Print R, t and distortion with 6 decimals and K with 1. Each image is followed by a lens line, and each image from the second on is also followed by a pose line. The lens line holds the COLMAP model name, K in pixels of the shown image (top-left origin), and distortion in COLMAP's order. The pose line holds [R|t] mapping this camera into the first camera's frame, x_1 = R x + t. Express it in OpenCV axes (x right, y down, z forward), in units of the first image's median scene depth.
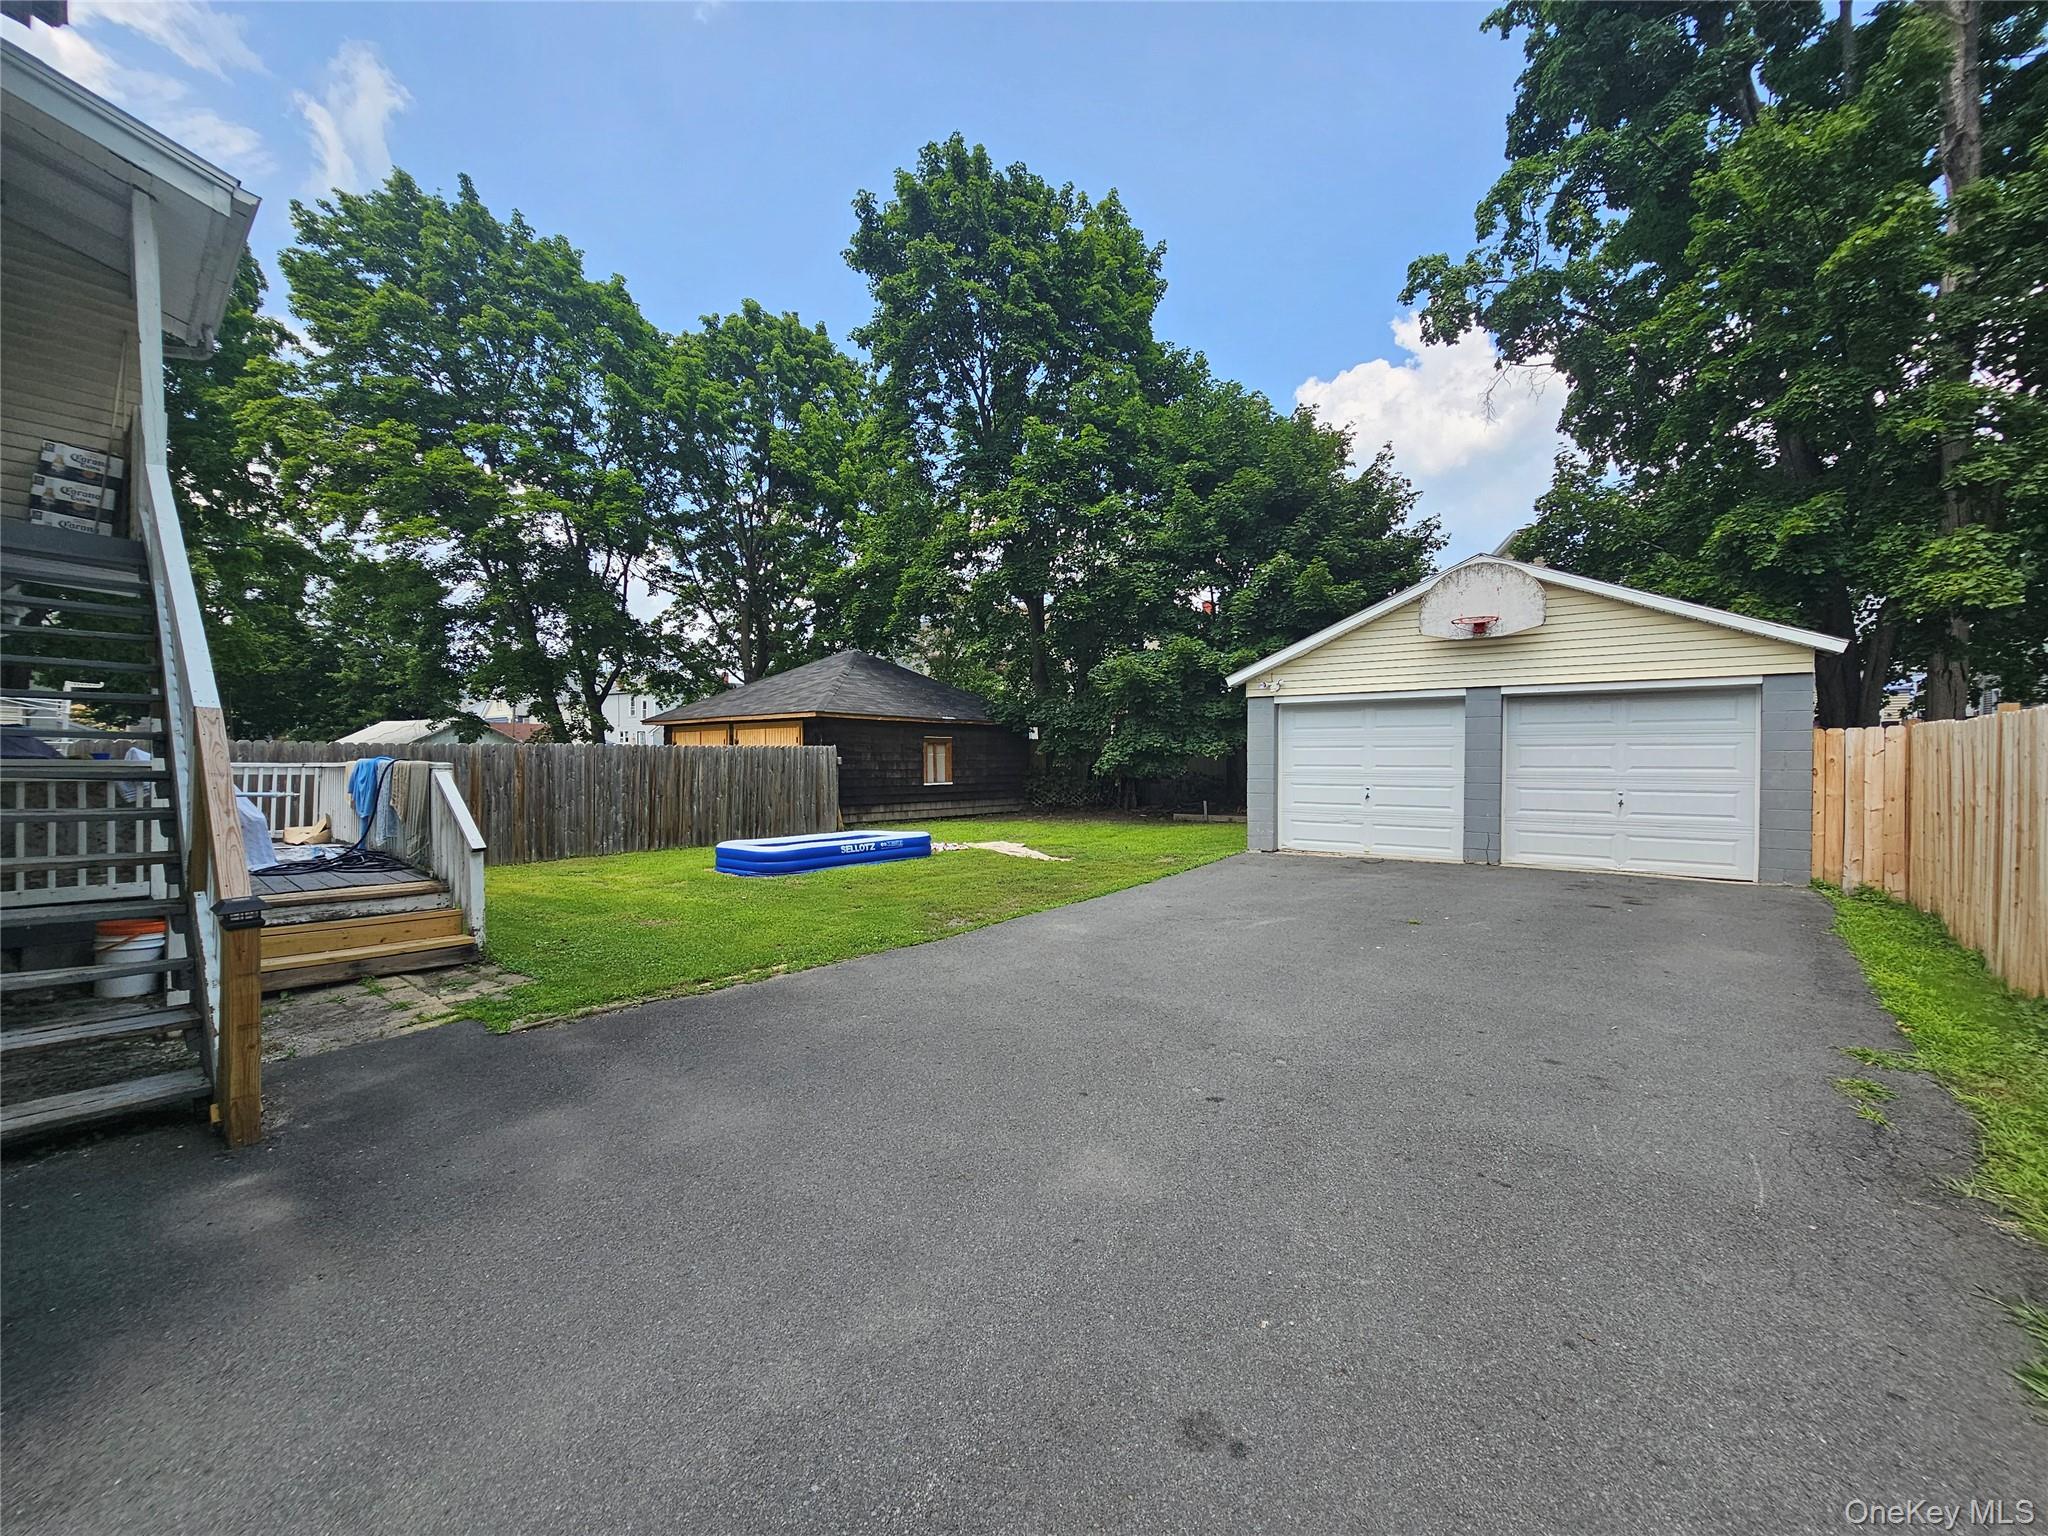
lens RADIAL K [[834.8, 0, 1032.2], [0, 834.8, 763.3], [0, 0, 1]] dist [-0.004144, 0.001503]
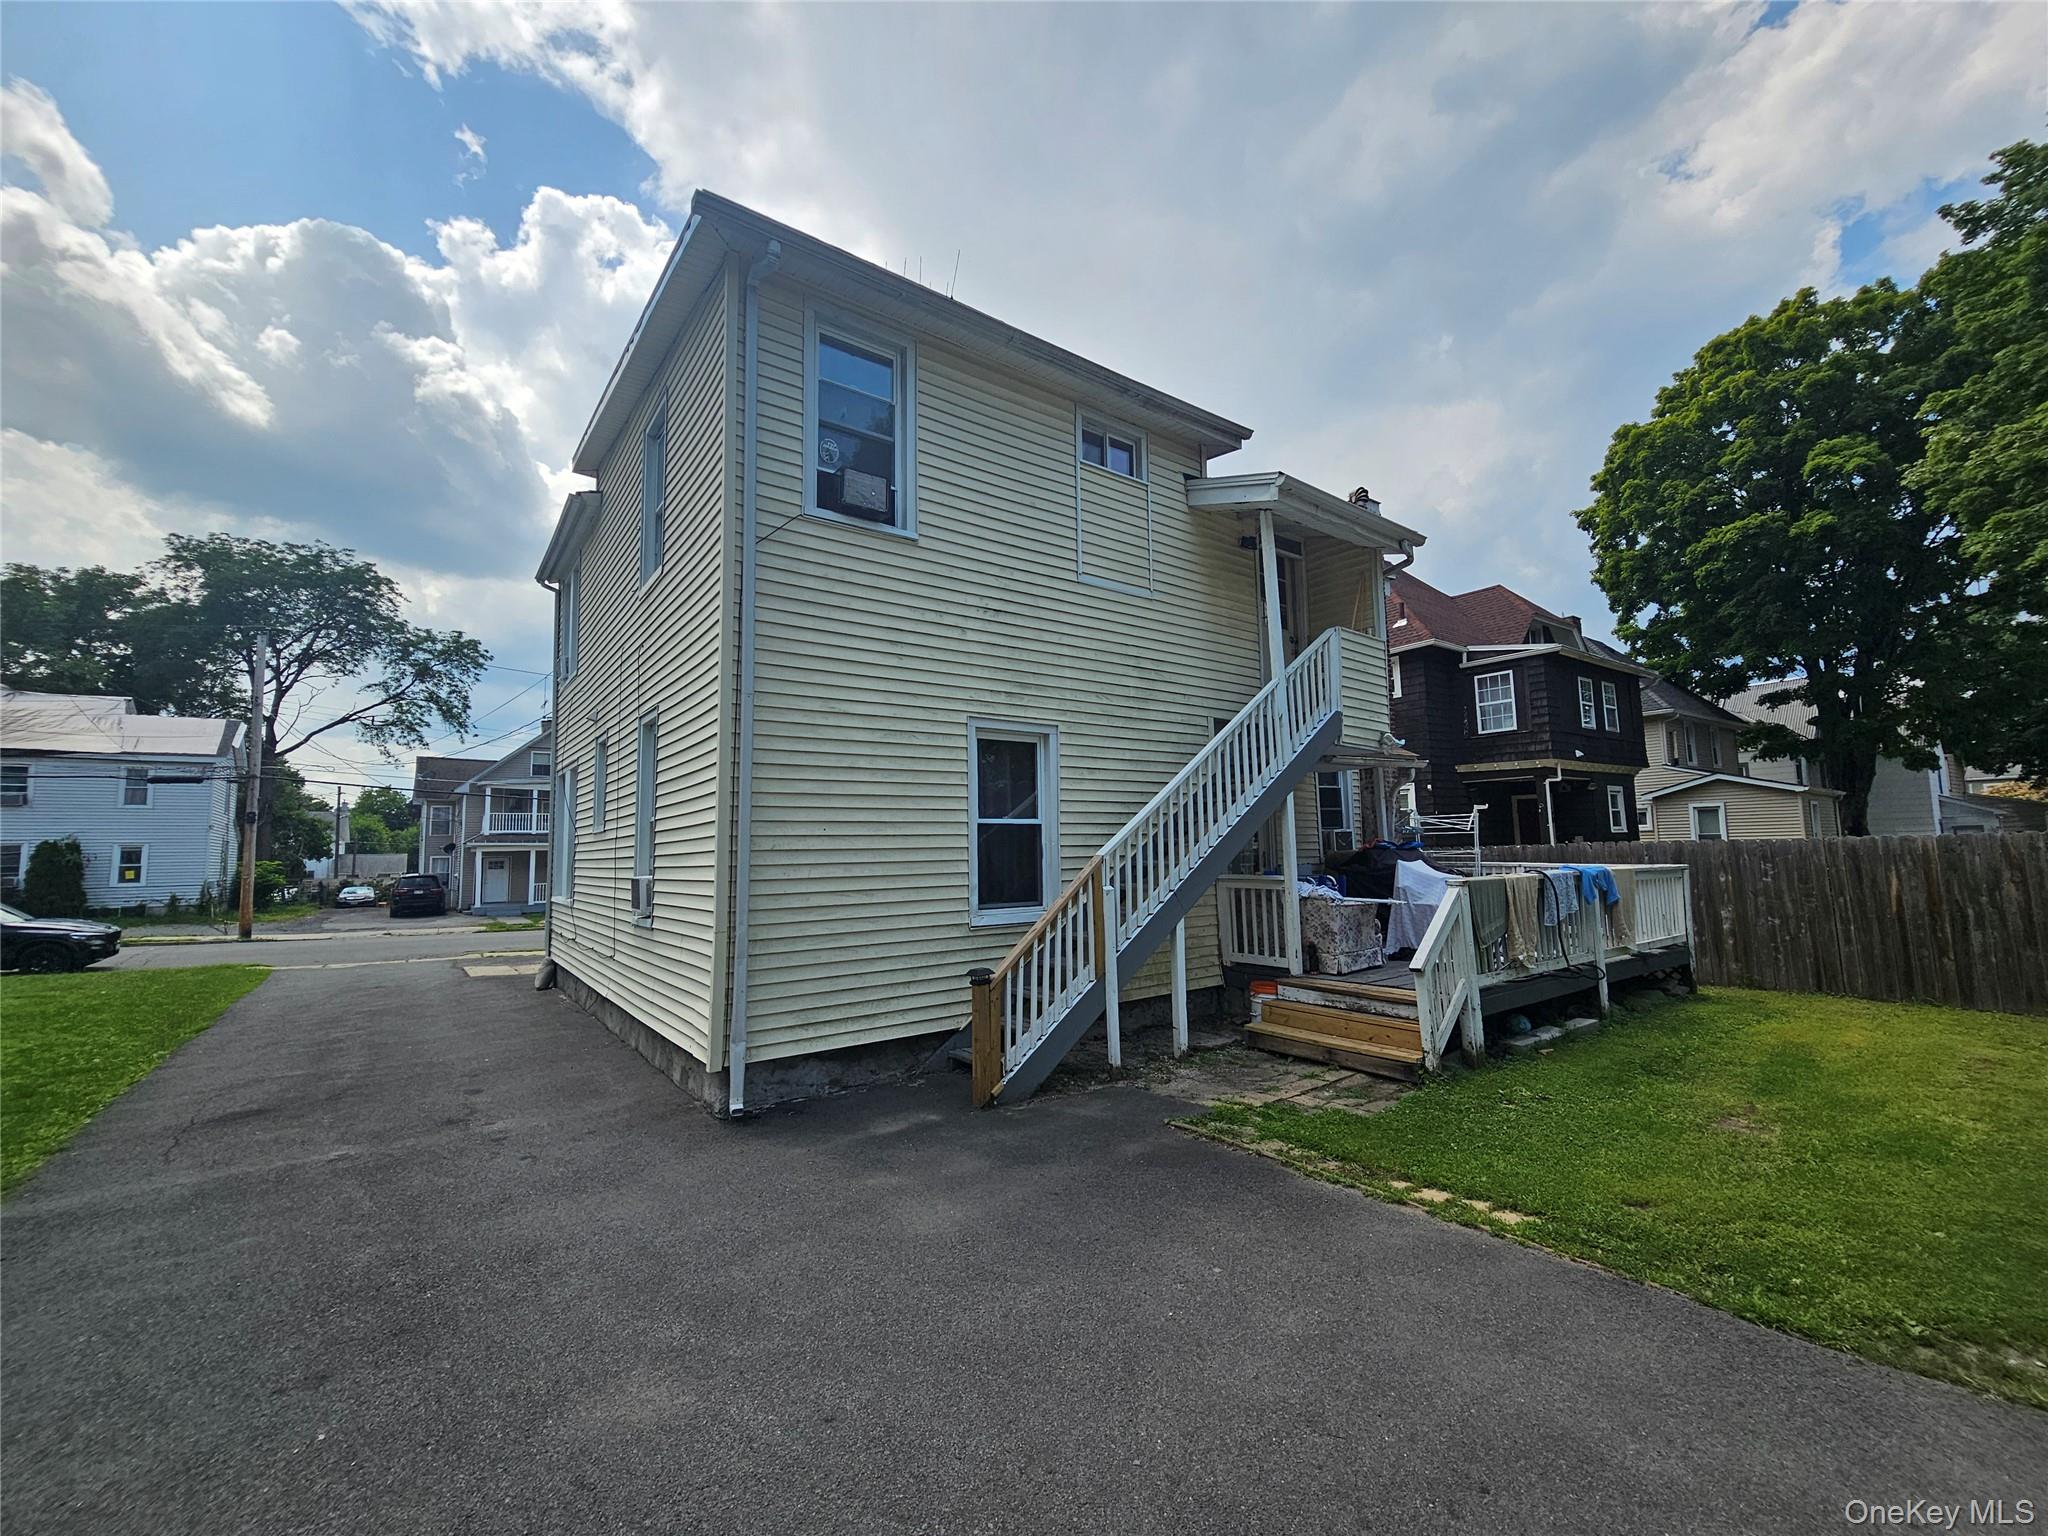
lens RADIAL K [[834.8, 0, 1033.3], [0, 834.8, 770.6], [0, 0, 1]] dist [-0.004144, 0.001503]
pose [[-0.219457, -0.093038, -0.971176, 0.622823], [0.021111, 0.994757, -0.100067, -0.063621], [0.975394, -0.042463, -0.216342, 1.098003]]
